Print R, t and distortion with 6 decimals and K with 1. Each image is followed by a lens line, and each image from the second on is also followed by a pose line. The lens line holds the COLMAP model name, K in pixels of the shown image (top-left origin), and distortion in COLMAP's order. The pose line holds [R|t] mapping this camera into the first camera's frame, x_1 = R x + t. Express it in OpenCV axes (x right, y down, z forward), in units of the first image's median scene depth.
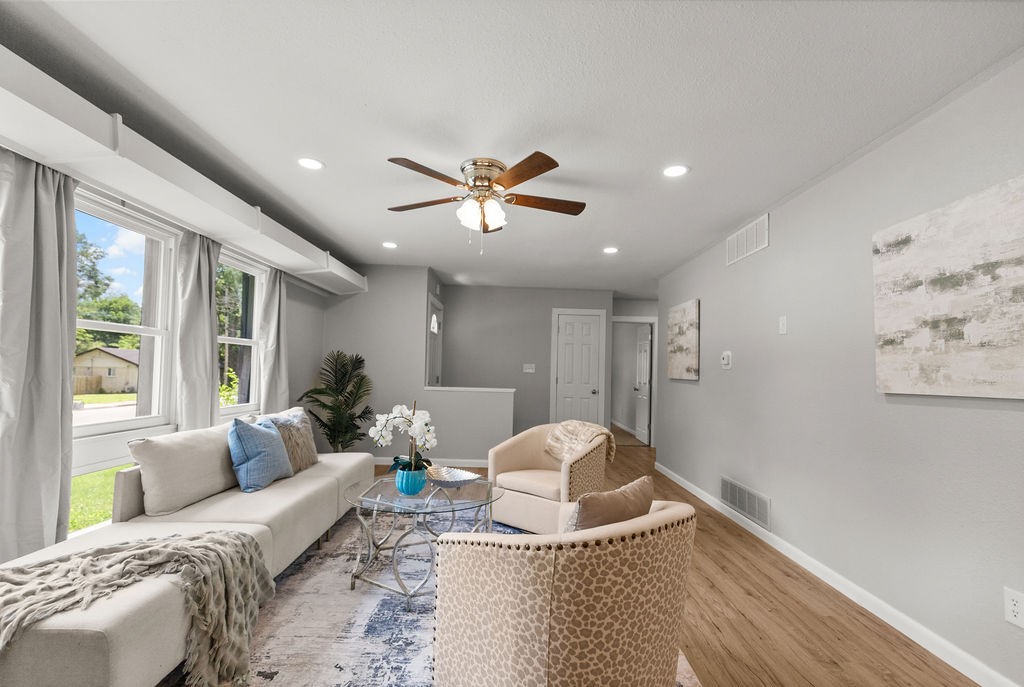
lens RADIAL K [[468.5, 0, 514.3], [0, 468.5, 350.7], [0, 0, 1]] dist [0.013142, -0.002370]
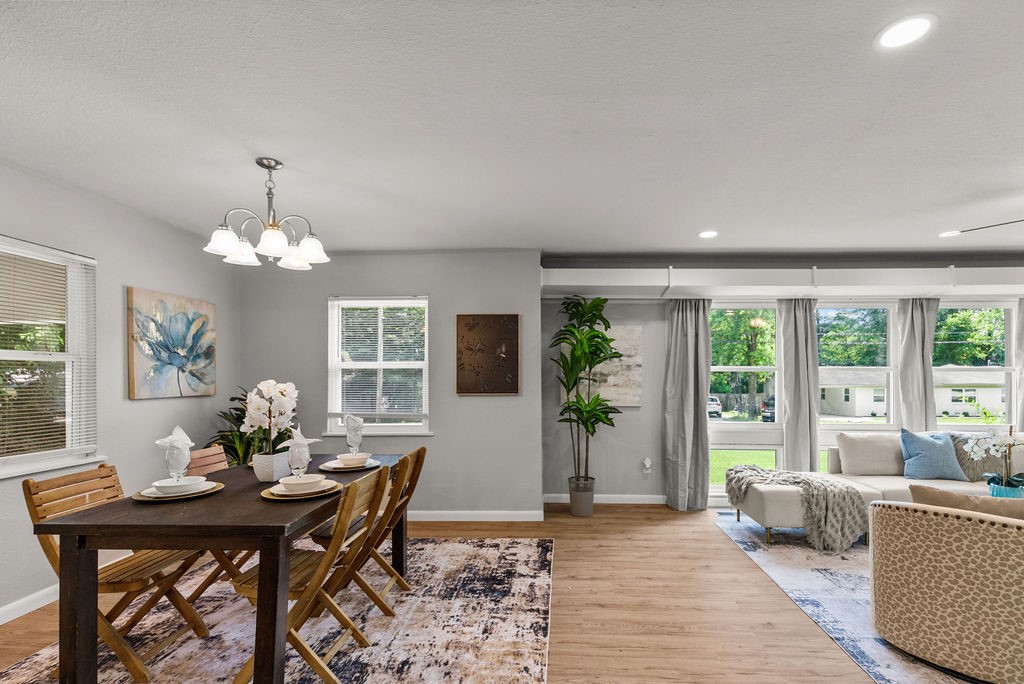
lens RADIAL K [[468.5, 0, 533.1], [0, 468.5, 378.1], [0, 0, 1]] dist [0.013142, -0.002370]
pose [[-0.059546, -0.020575, -0.998013, 1.100368], [0.042655, 0.998822, -0.023136, -0.032679], [0.997314, -0.043948, -0.058599, -0.075970]]
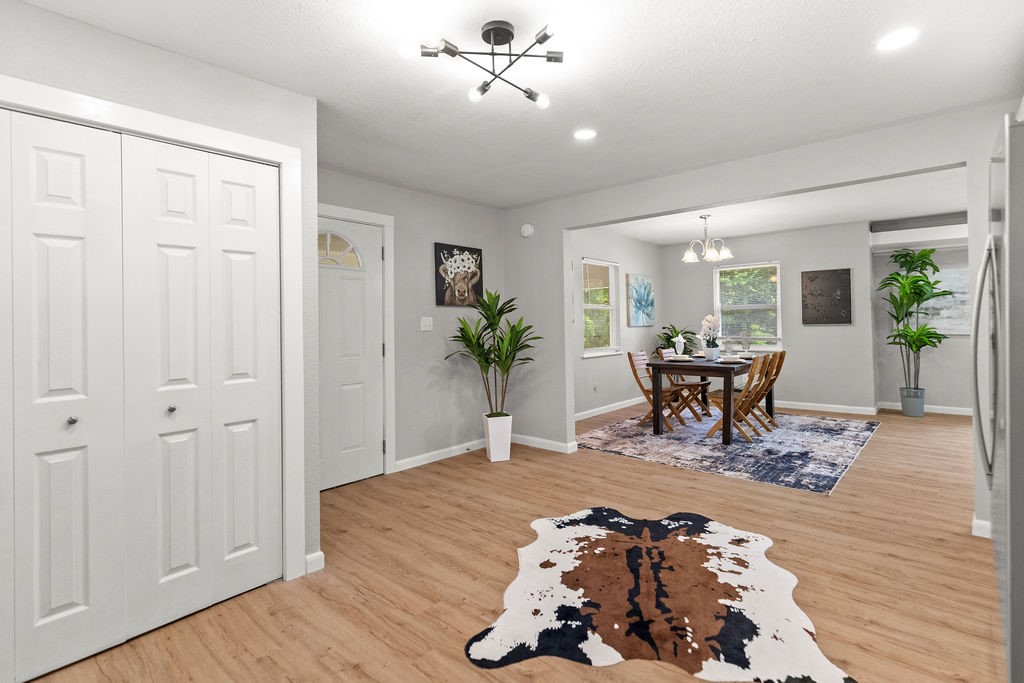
lens RADIAL K [[482.2, 0, 531.7], [0, 482.2, 314.6], [0, 0, 1]] dist [-0.005855, 0.000986]
pose [[-0.661097, -0.028428, -0.749762, 2.433902], [0.031298, 0.997367, -0.065413, 0.049623], [0.749647, -0.066711, -0.658467, 0.183266]]
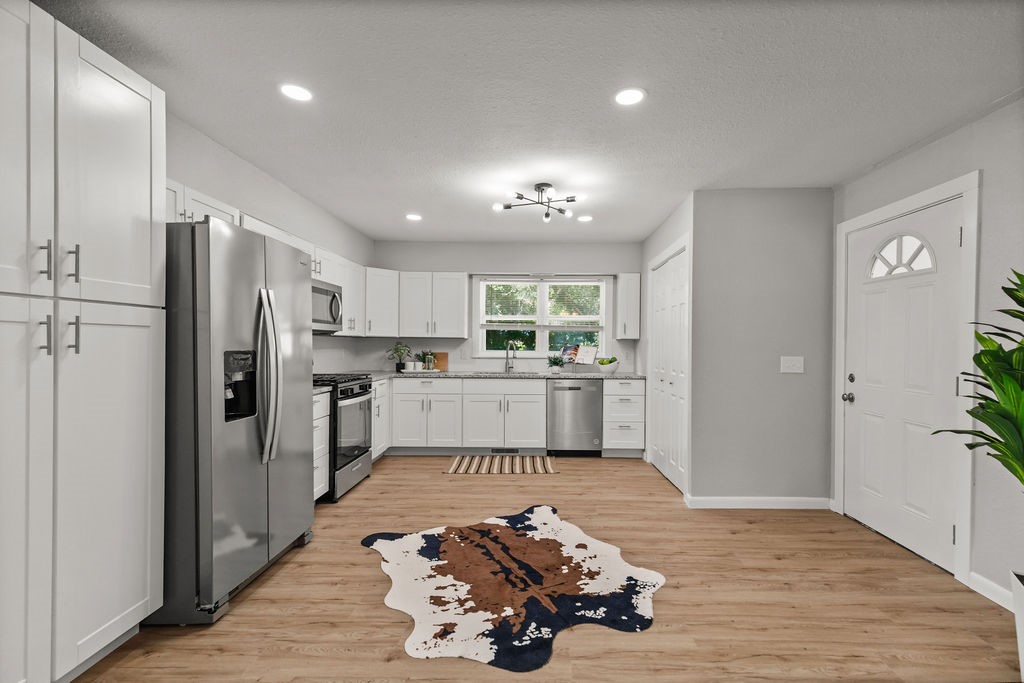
lens RADIAL K [[468.5, 0, 538.0], [0, 468.5, 346.2], [0, 0, 1]] dist [0.013142, -0.002370]
pose [[0.009225, -0.036896, 0.999277, 0.393053], [-0.048763, 0.998114, 0.037304, -0.041574], [-0.998768, -0.049072, 0.007409, -0.385500]]
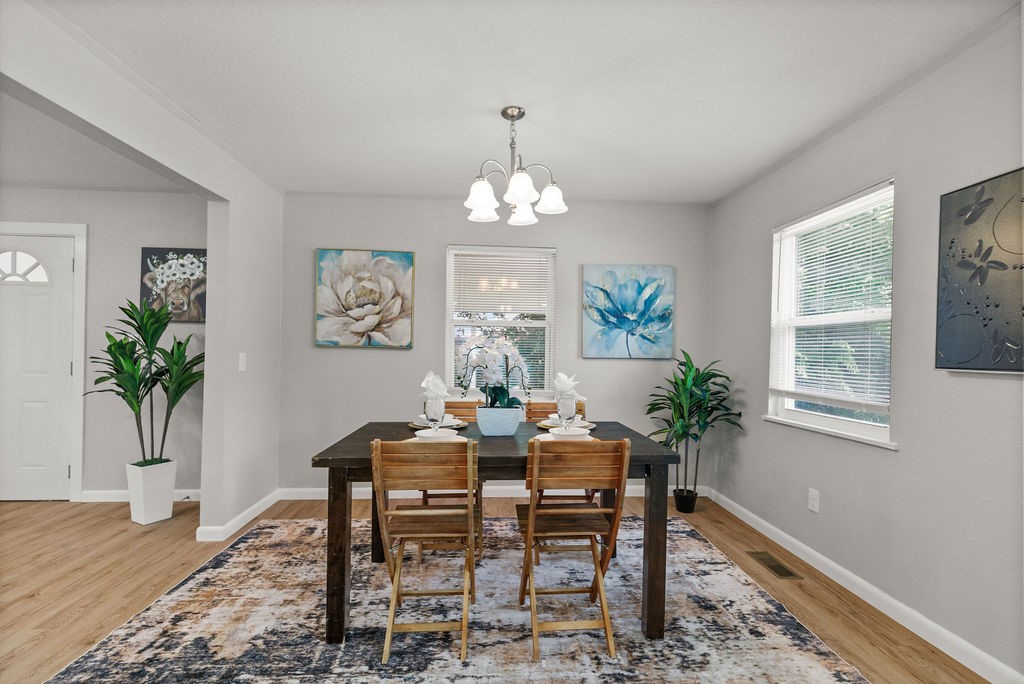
lens RADIAL K [[468.5, 0, 518.3], [0, 468.5, 351.4], [0, 0, 1]] dist [0.013142, -0.002370]
pose [[-0.997634, -0.036898, -0.058003, 0.098612], [-0.034494, 0.998526, -0.041912, 0.003217], [0.059464, -0.039812, -0.997436, 0.311930]]
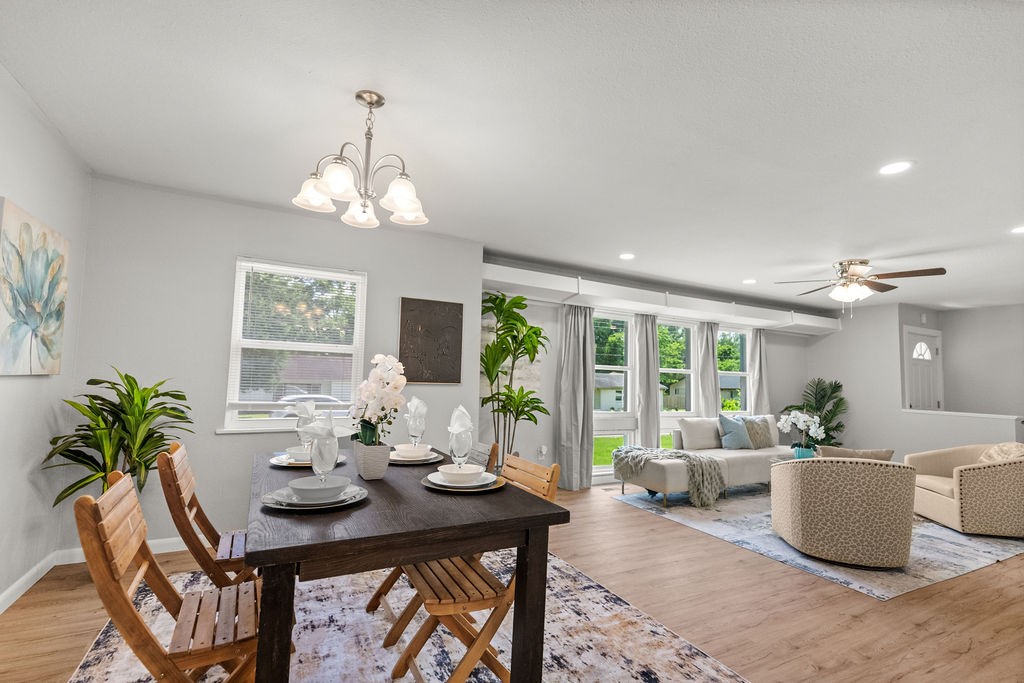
lens RADIAL K [[468.5, 0, 506.3], [0, 468.5, 345.7], [0, 0, 1]] dist [0.013142, -0.002370]
pose [[0.450972, -0.072521, -0.889587, 0.968929], [0.019130, 0.997250, -0.071600, -0.028528], [0.892333, 0.015272, 0.451119, -0.887975]]
